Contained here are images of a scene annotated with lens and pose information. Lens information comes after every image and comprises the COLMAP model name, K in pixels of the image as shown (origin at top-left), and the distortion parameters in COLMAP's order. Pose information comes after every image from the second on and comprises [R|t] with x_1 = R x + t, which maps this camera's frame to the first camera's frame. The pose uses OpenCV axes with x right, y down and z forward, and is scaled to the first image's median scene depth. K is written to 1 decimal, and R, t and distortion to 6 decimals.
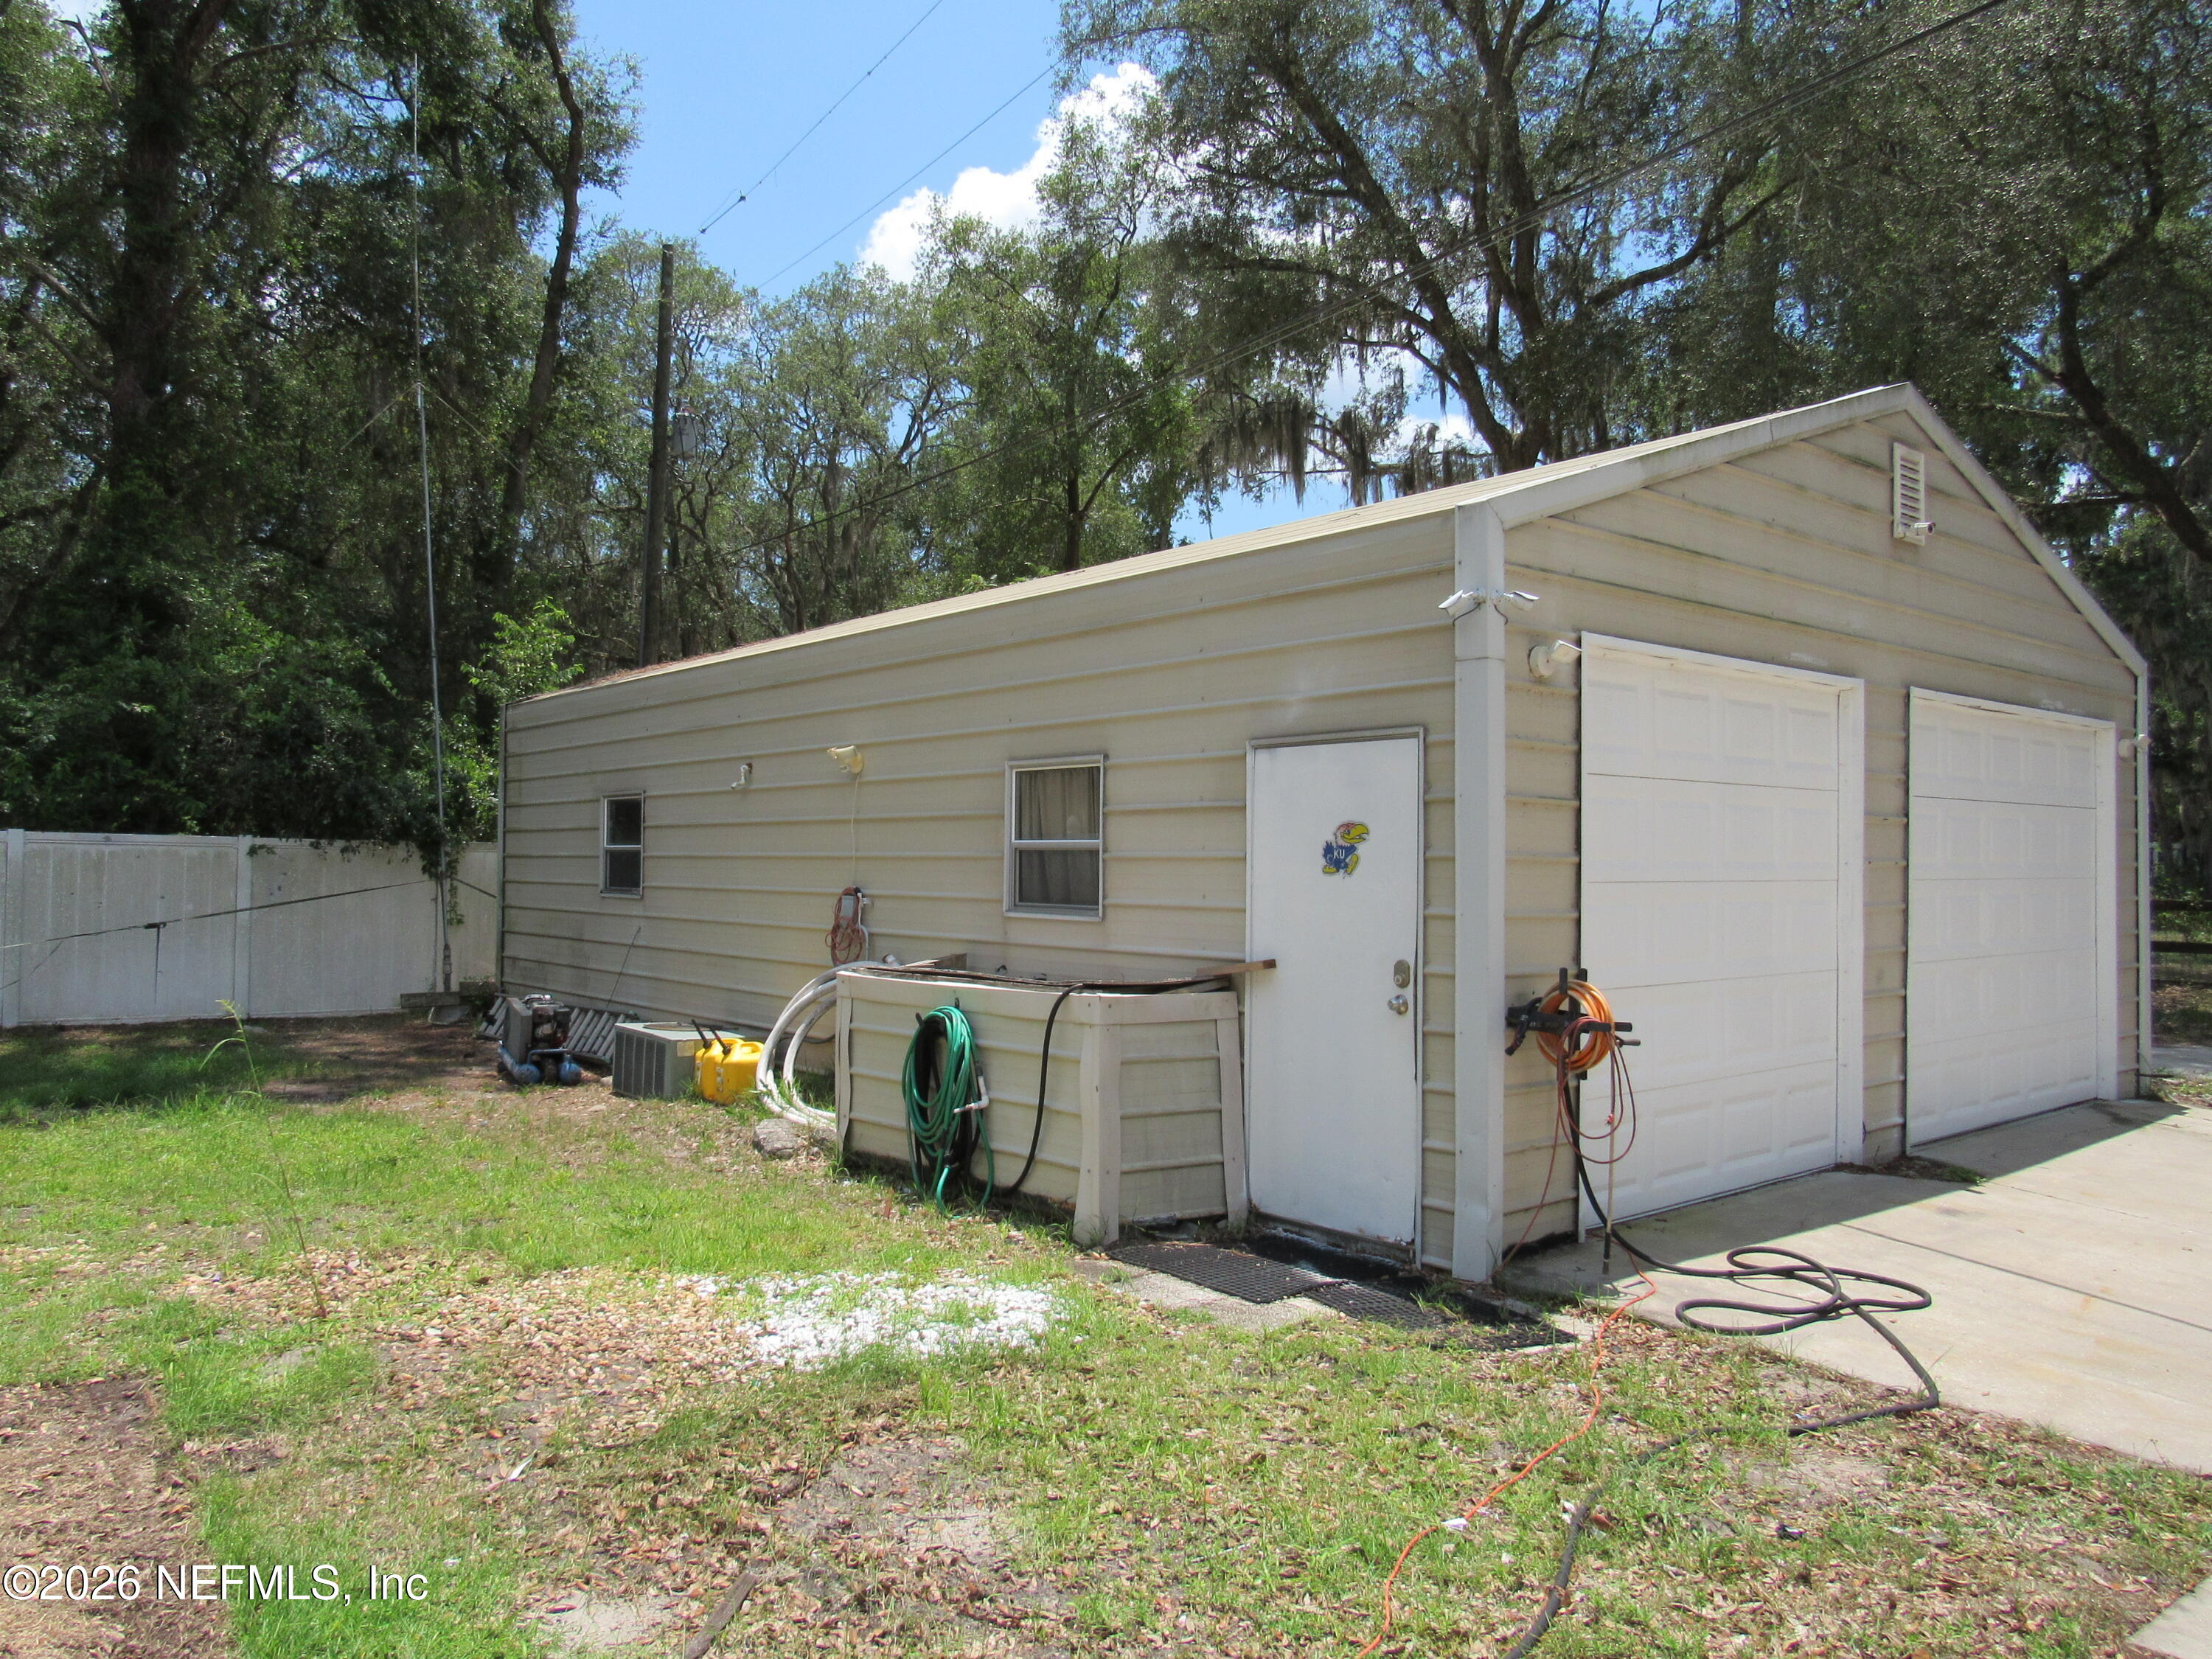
lens RADIAL K [[1573.8, 0, 1106.0], [0, 1573.8, 829.5], [0, 0, 1]] dist [-0.027708, 0.021942]
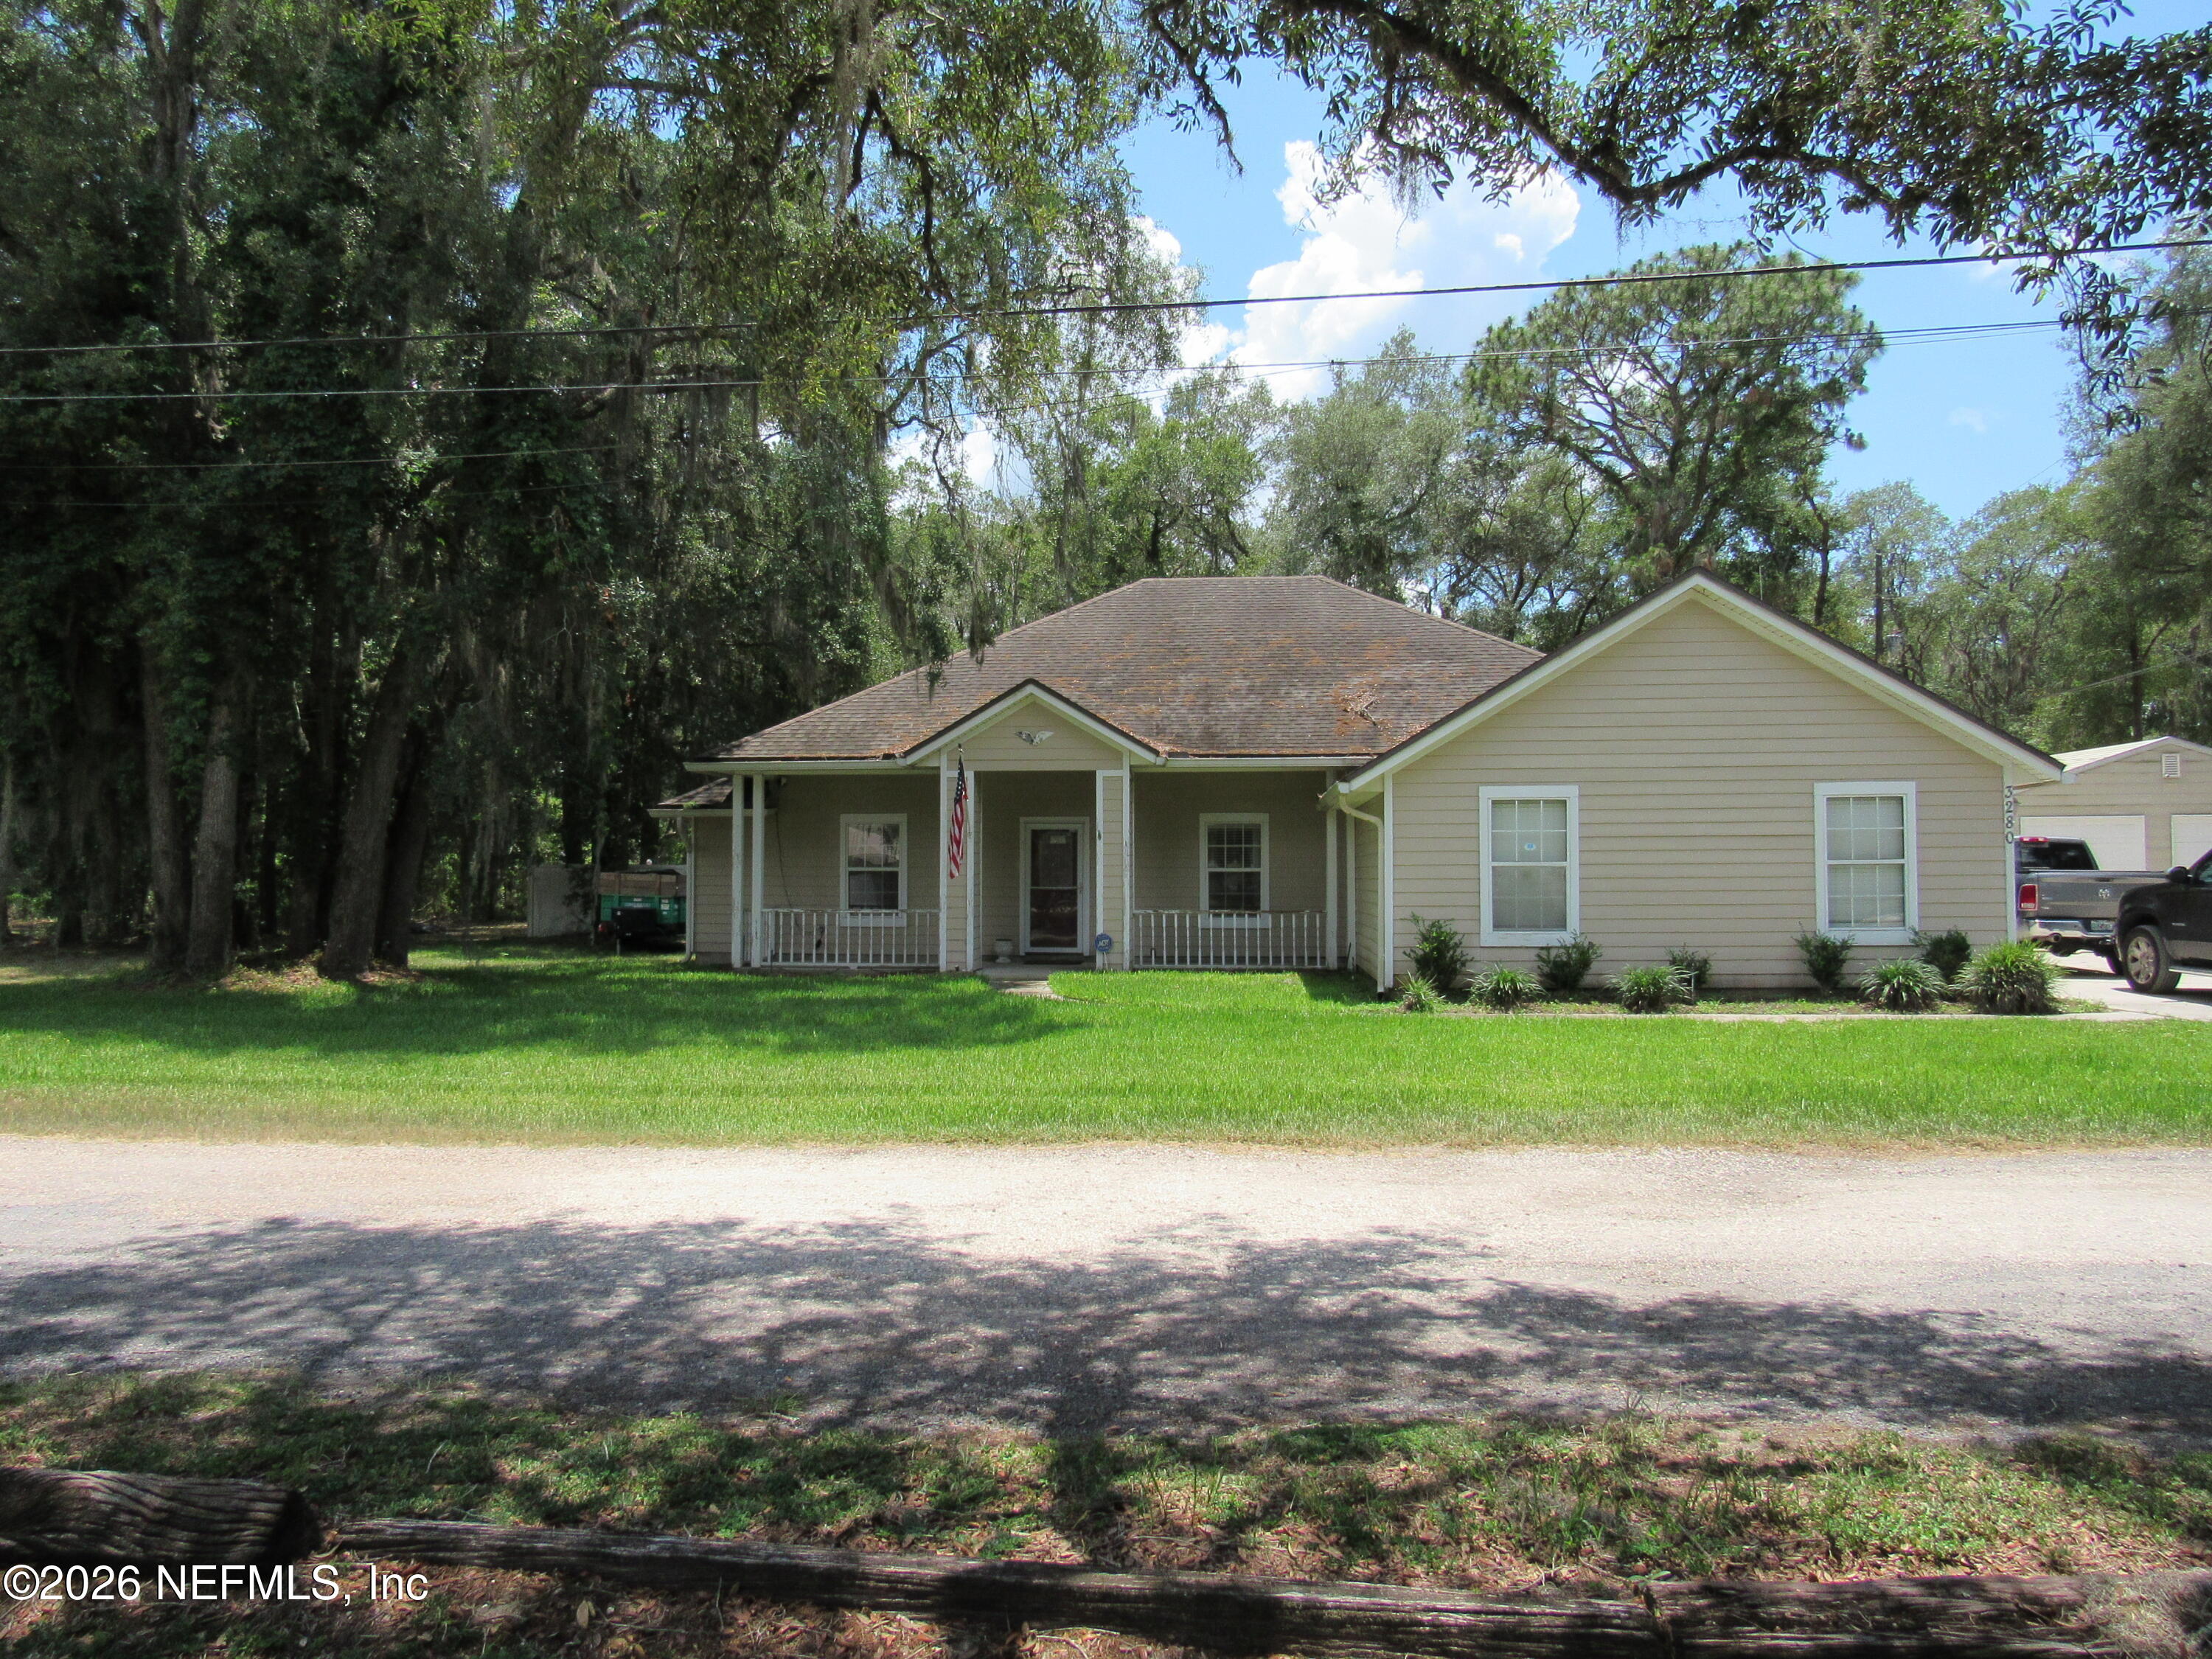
lens RADIAL K [[1573.8, 0, 1106.0], [0, 1573.8, 829.5], [0, 0, 1]] dist [-0.027708, 0.021942]
pose [[0.696551, -0.033035, -0.716746, 0.511141], [0.031532, 0.999384, -0.015419, -0.023427], [0.716814, -0.011861, 0.697164, -1.245467]]
